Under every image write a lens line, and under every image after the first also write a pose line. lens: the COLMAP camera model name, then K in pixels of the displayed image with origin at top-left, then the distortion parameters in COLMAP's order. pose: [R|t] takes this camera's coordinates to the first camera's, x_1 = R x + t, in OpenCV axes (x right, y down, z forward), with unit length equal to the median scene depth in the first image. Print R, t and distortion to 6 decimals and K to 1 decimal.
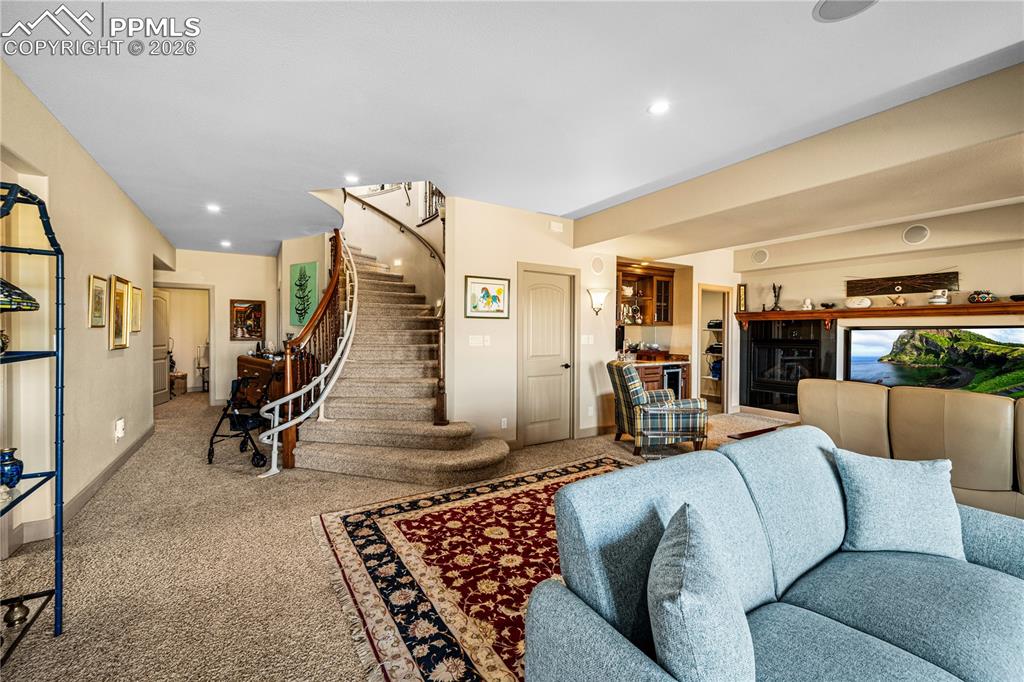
lens RADIAL K [[407.7, 0, 507.1], [0, 407.7, 334.3], [0, 0, 1]] dist [0.002879, 0.000233]
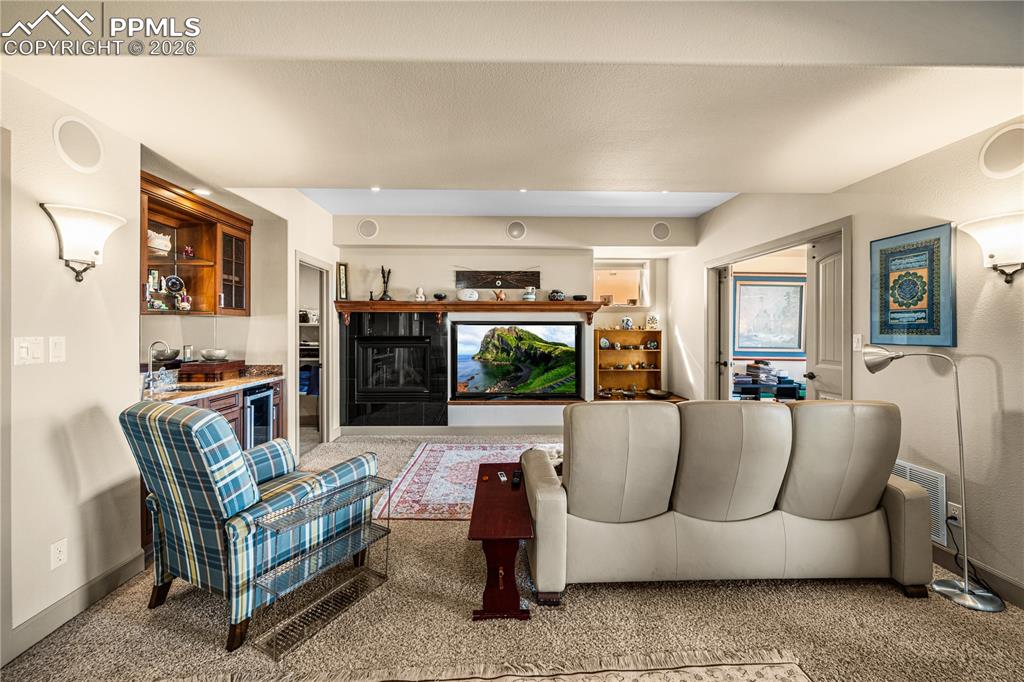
lens RADIAL K [[412.8, 0, 500.3], [0, 412.8, 331.7], [0, 0, 1]] dist [0.001154, 0.000093]
pose [[0.499452, -0.010368, 0.866280, 0.095318], [0.006991, 0.999944, 0.007937, -0.002236], [-0.866313, 0.002092, 0.499496, 0.527823]]
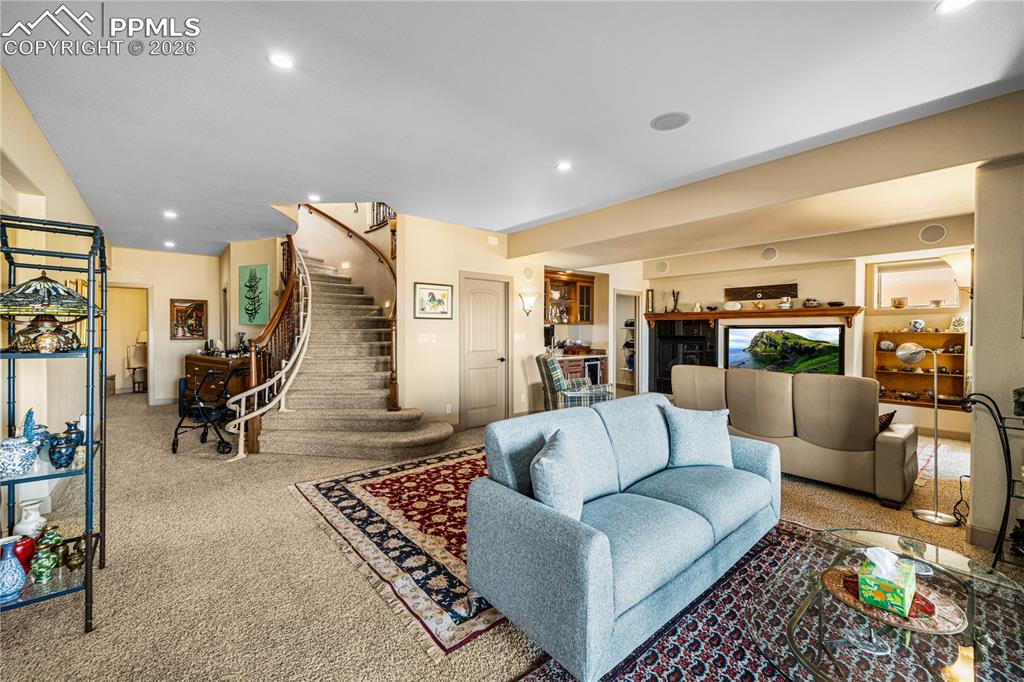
lens RADIAL K [[407.7, 0, 507.1], [0, 407.7, 334.3], [0, 0, 1]] dist [0.002879, 0.000233]
pose [[0.989697, -0.004699, 0.143101, -0.006773], [0.003978, 0.999978, 0.005323, -0.000755], [-0.143123, -0.004699, 0.989694, -0.159803]]
